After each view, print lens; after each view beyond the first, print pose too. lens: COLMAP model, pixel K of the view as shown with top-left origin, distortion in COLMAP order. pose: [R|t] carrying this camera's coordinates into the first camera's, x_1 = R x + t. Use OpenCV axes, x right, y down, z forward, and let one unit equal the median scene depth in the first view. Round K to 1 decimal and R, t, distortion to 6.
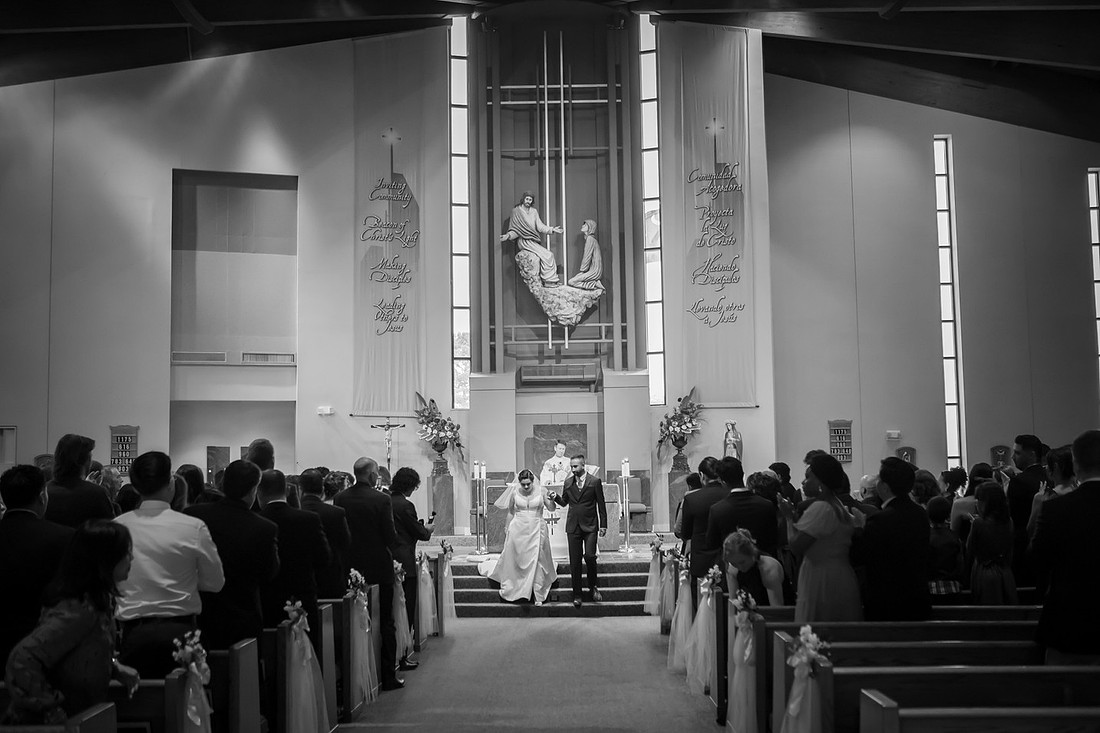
lens RADIAL K [[1322.7, 0, 550.0], [0, 1322.7, 366.5], [0, 0, 1]] dist [-0.060681, -0.005253]
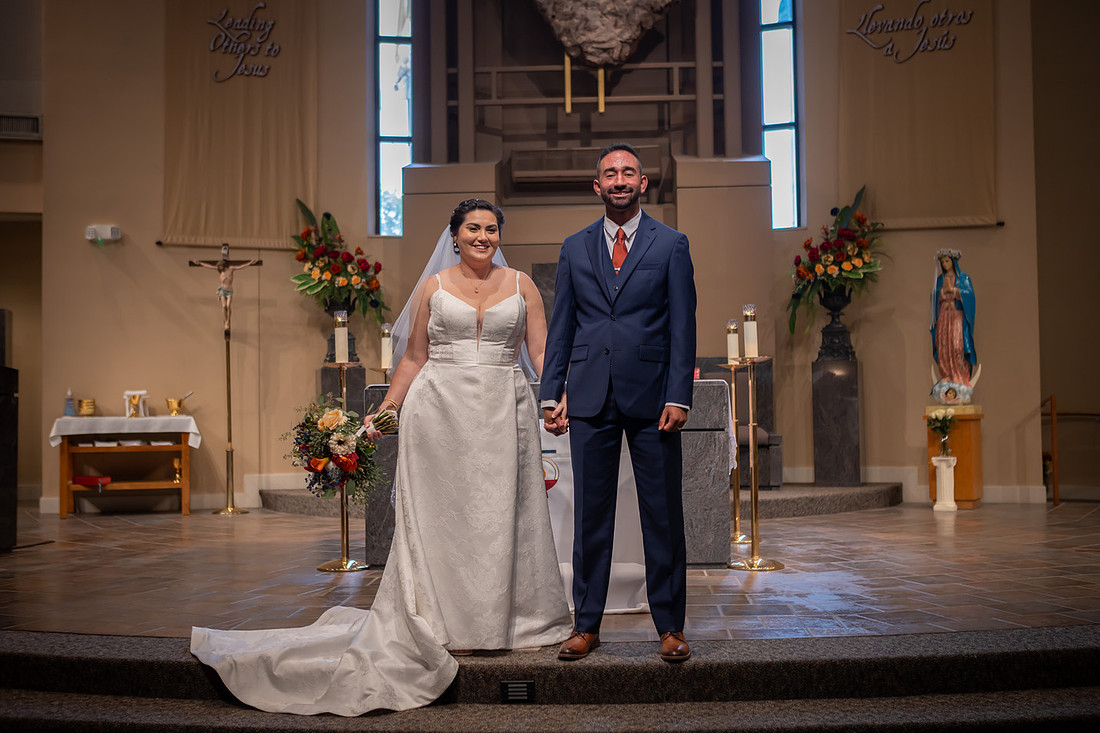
lens RADIAL K [[1308.0, 0, 550.0], [0, 1308.0, 366.5], [0, 0, 1]] dist [-0.037021, -0.027197]
pose [[0.999070, 0.002428, -0.043038, 0.015162], [0.000499, 0.997694, 0.067868, 0.049913], [0.043104, -0.067826, 0.996766, 0.524666]]
